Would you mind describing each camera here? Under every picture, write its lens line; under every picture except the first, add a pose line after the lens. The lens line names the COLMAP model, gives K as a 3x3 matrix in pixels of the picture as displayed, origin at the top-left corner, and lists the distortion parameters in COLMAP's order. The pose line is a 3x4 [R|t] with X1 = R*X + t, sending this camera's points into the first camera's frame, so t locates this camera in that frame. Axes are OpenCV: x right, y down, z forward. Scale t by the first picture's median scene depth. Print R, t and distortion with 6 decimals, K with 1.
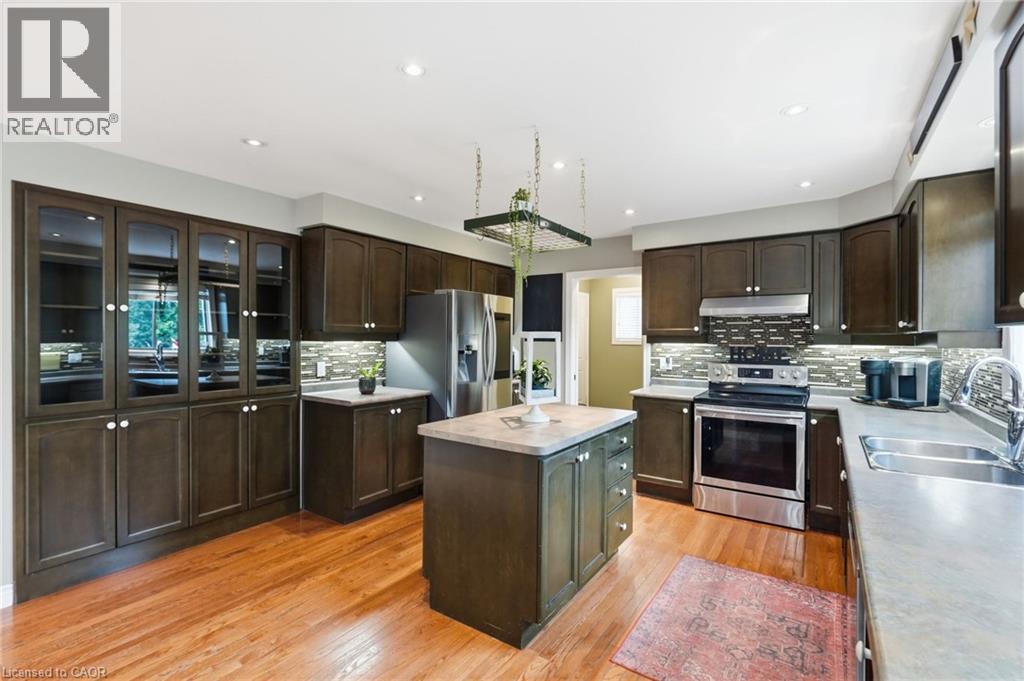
lens RADIAL K [[462.6, 0, 512.0], [0, 462.6, 339.3], [0, 0, 1]] dist [-0.006135, 0.000419]
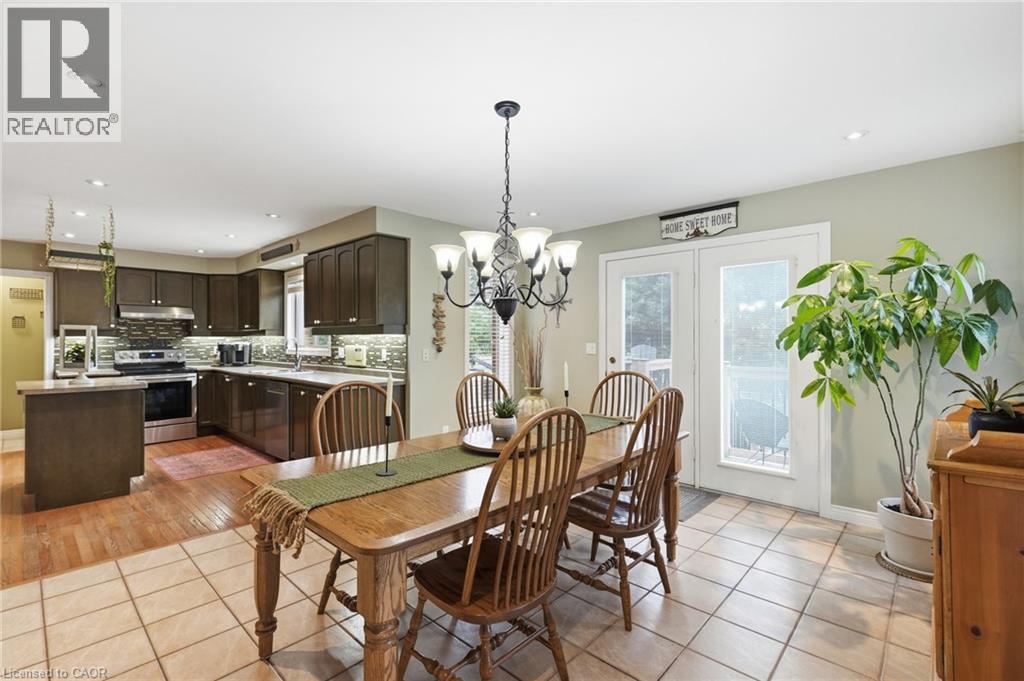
lens RADIAL K [[462.6, 0, 509.8], [0, 462.6, 340.1], [0, 0, 1]] dist [-0.006135, 0.000419]
pose [[0.149373, -0.006449, 0.988760, -0.822761], [0.008319, 0.999952, 0.005266, 0.023527], [-0.988746, 0.007439, 0.149419, -0.420249]]
